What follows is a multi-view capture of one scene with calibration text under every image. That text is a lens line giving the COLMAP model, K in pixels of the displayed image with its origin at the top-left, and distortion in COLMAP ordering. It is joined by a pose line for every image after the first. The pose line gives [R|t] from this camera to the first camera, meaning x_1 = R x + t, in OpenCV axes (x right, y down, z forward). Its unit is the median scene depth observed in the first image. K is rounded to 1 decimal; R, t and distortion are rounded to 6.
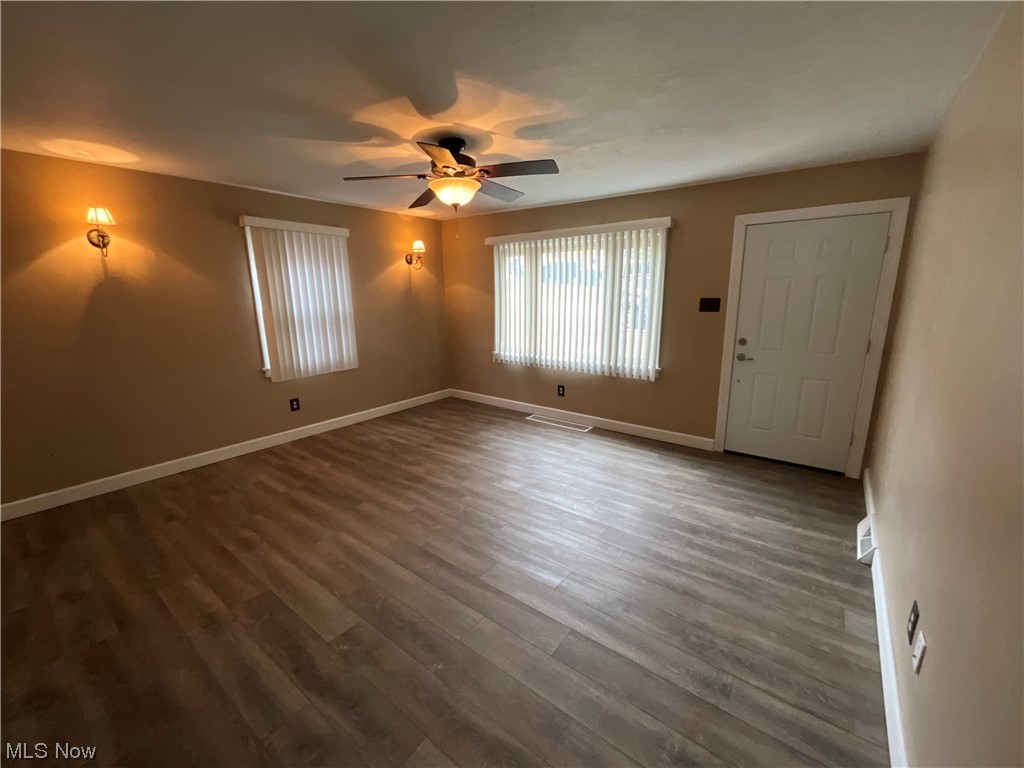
lens RADIAL K [[416.2, 0, 512.0], [0, 416.2, 384.0], [0, 0, 1]] dist [-0.002091, 0.000234]
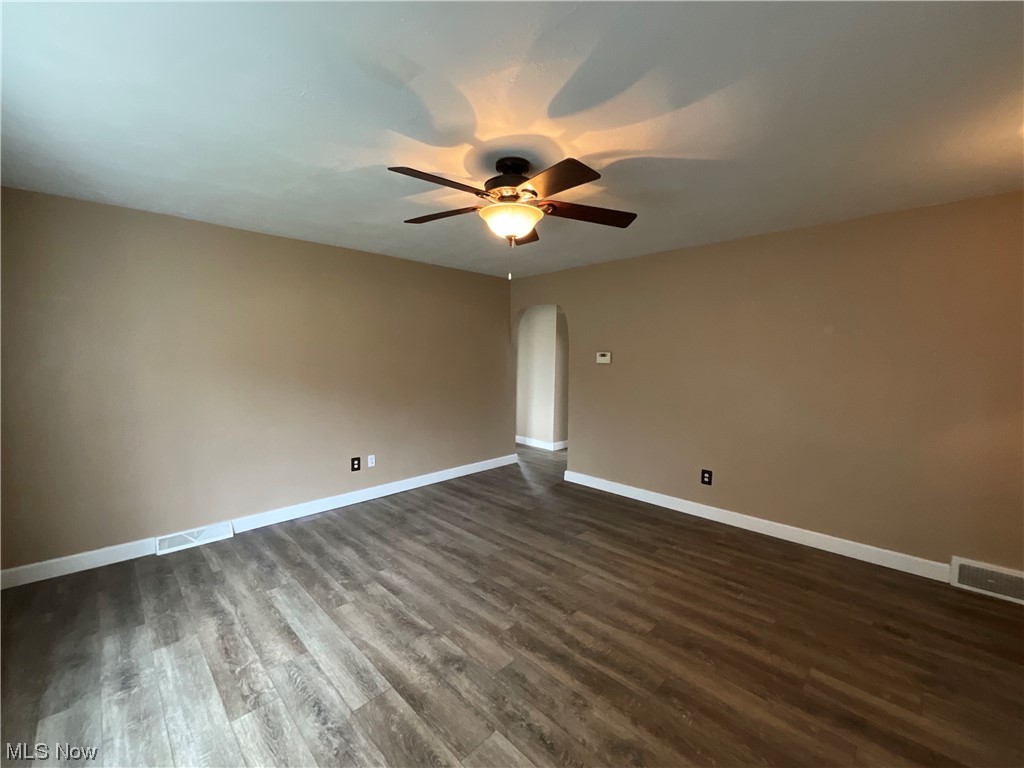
lens RADIAL K [[416.2, 0, 512.0], [0, 416.2, 384.0], [0, 0, 1]] dist [-0.002091, 0.000234]
pose [[-0.990965, -0.007470, 0.133911, -0.222461], [0.030676, 0.959356, 0.280525, -0.342832], [-0.130564, 0.282099, -0.950460, 1.657904]]
